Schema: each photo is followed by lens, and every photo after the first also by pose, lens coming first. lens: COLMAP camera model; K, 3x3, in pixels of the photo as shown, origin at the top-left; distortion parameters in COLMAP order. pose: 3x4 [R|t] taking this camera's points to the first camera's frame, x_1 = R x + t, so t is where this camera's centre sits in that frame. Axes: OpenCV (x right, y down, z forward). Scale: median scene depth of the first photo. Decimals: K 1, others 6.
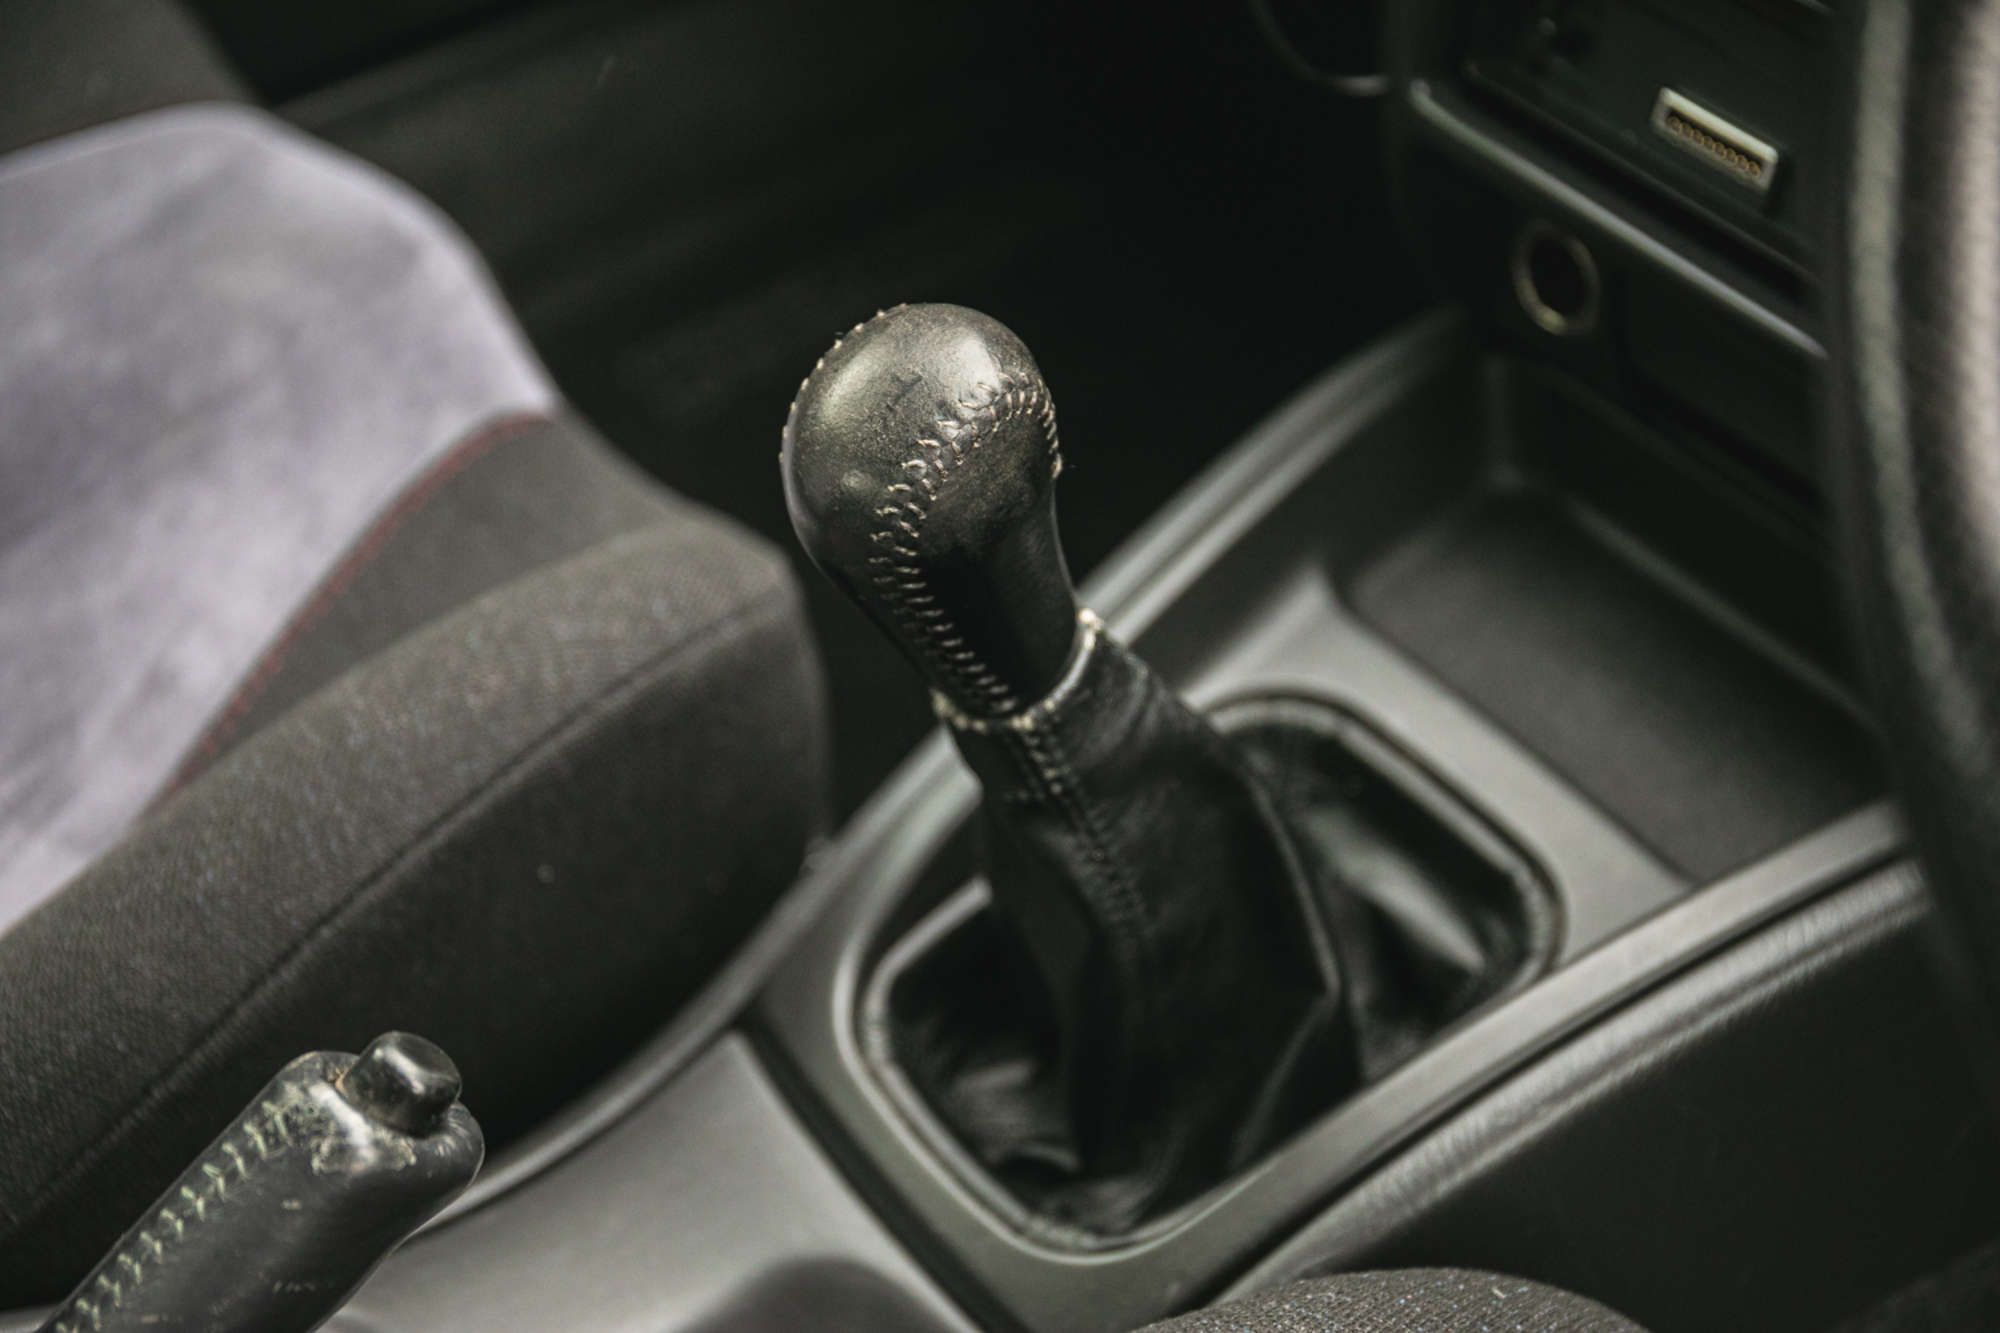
lens RADIAL K [[3104.1, 0, 1000.0], [0, 3104.1, 666.5], [0, 0, 1]] dist [0.042267, 0.054486]
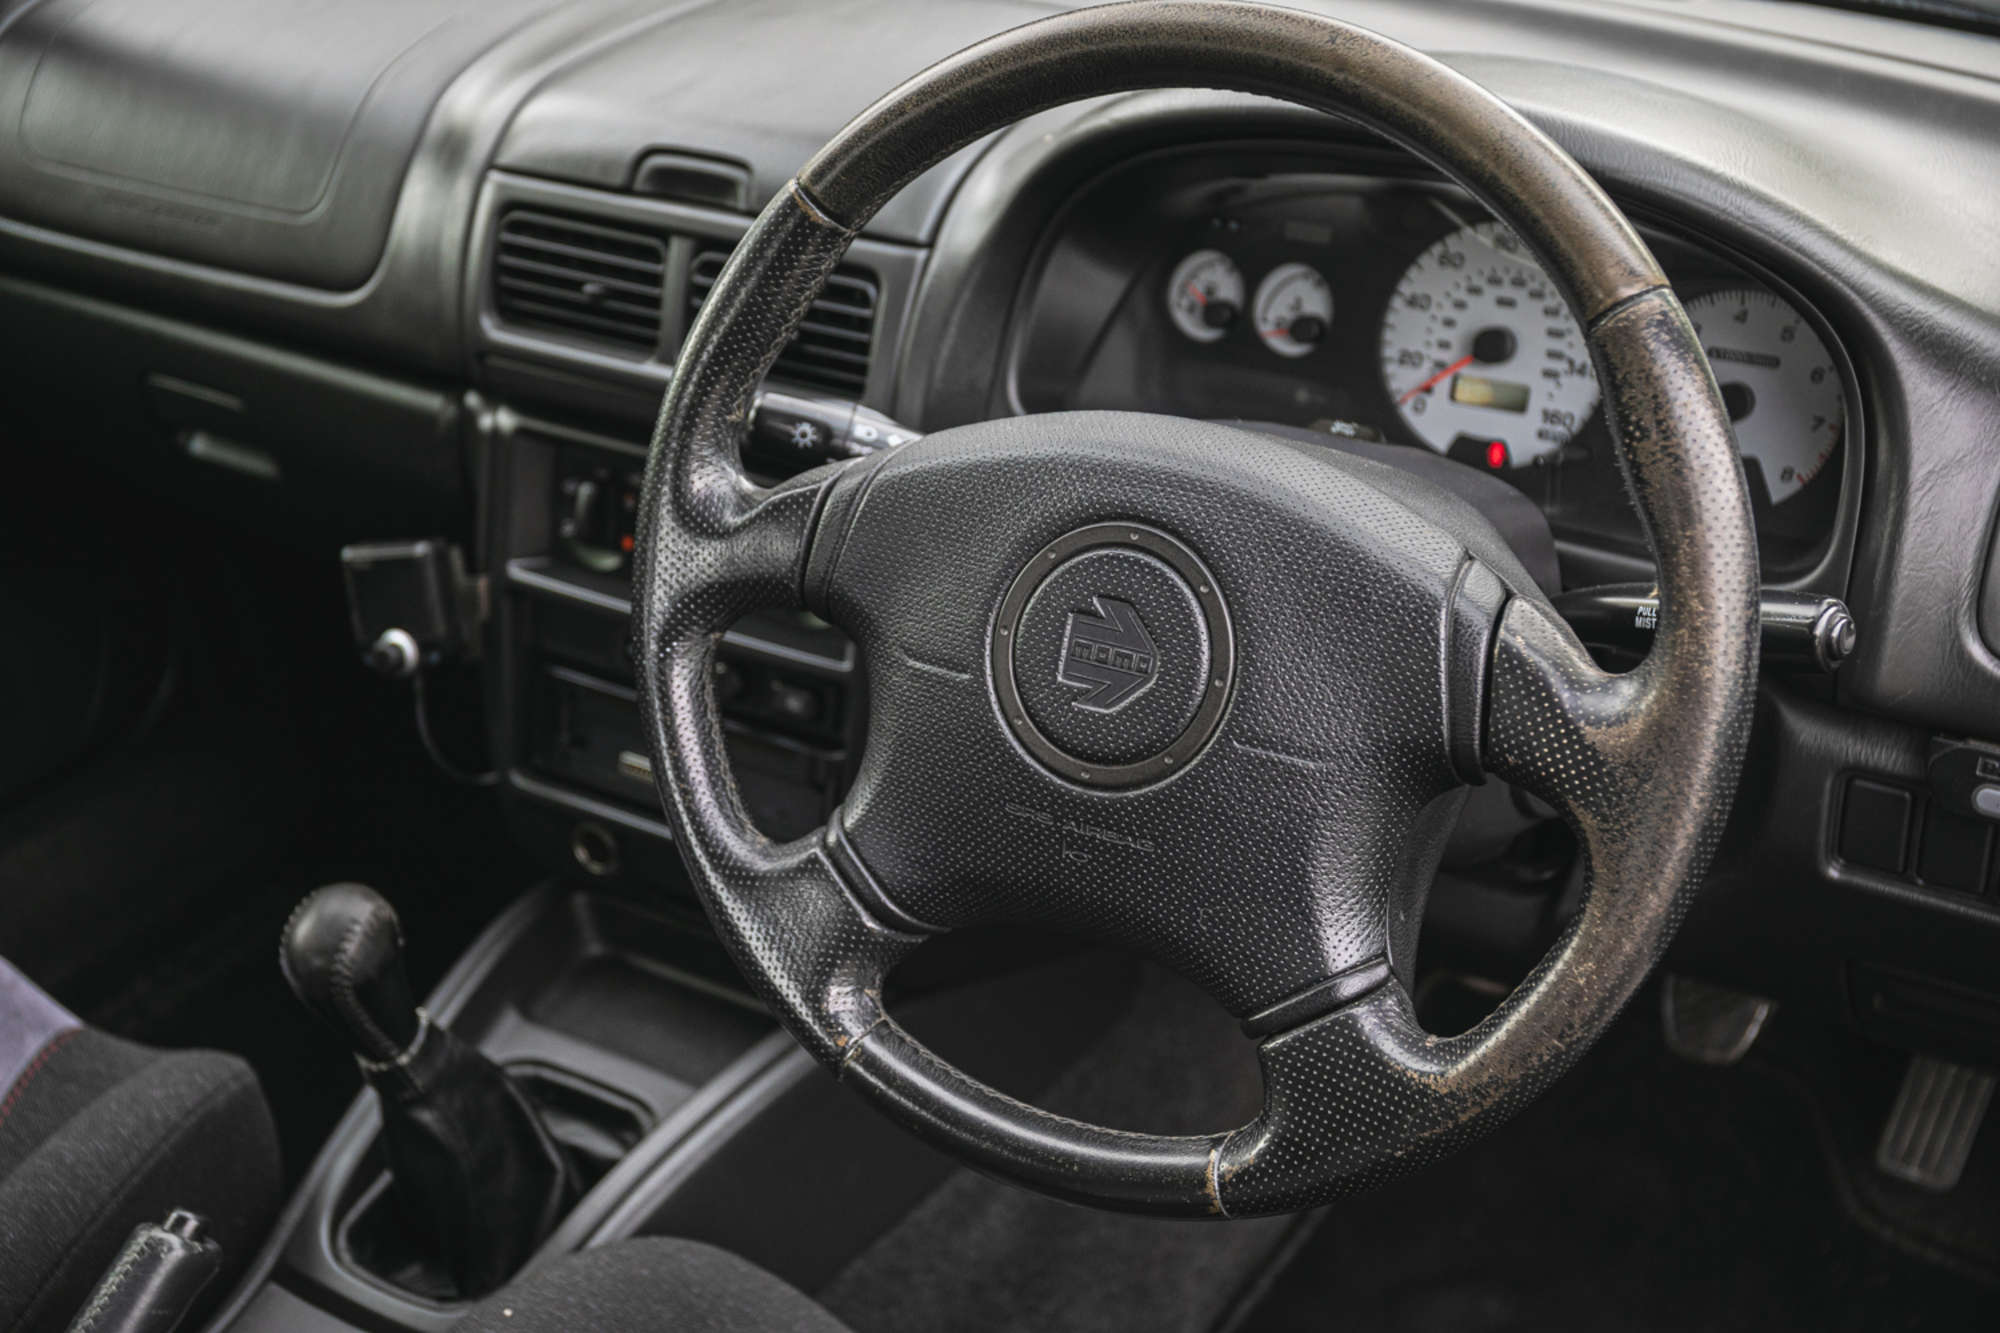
lens RADIAL K [[2573.8, 0, 1005.4], [0, 2573.8, 719.6], [0, 0, 1]] dist [0.033301, 0.092442]
pose [[0.928027, -0.166187, 0.333388, -0.150727], [0.237610, 0.953349, -0.186190, 0.207777], [-0.286893, 0.252005, 0.924222, -0.829393]]
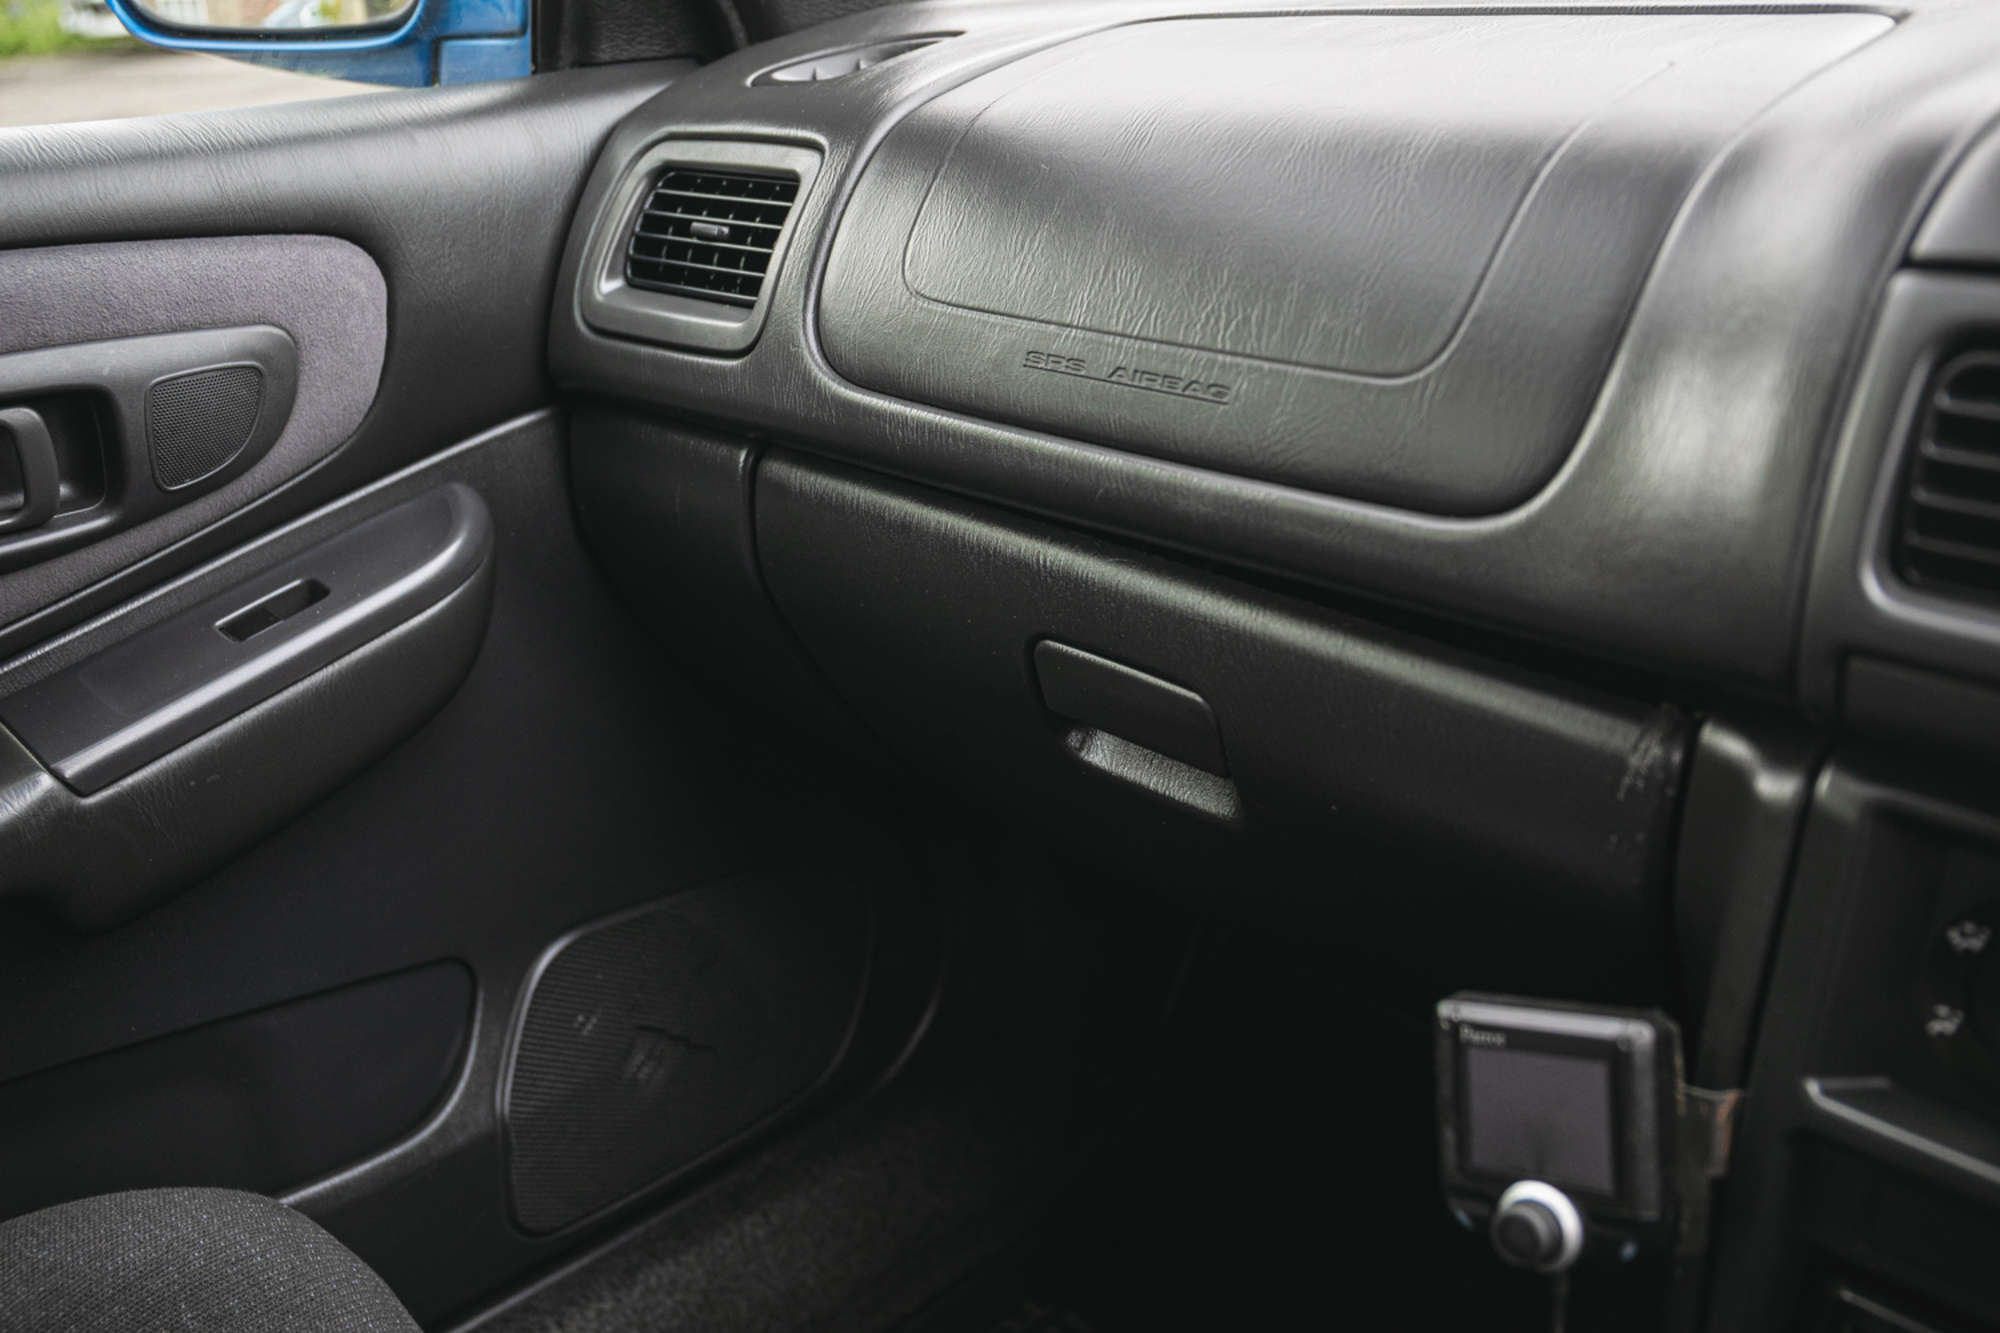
lens RADIAL K [[1650.9, 0, 1000.0], [0, 1650.9, 666.5], [0, 0, 1]] dist [-0.067052, -0.002222]
pose [[0.983949, -0.043593, 0.173045, -0.216184], [0.100053, 0.937715, -0.332685, -0.301884], [-0.147764, 0.344659, 0.927025, 0.415481]]
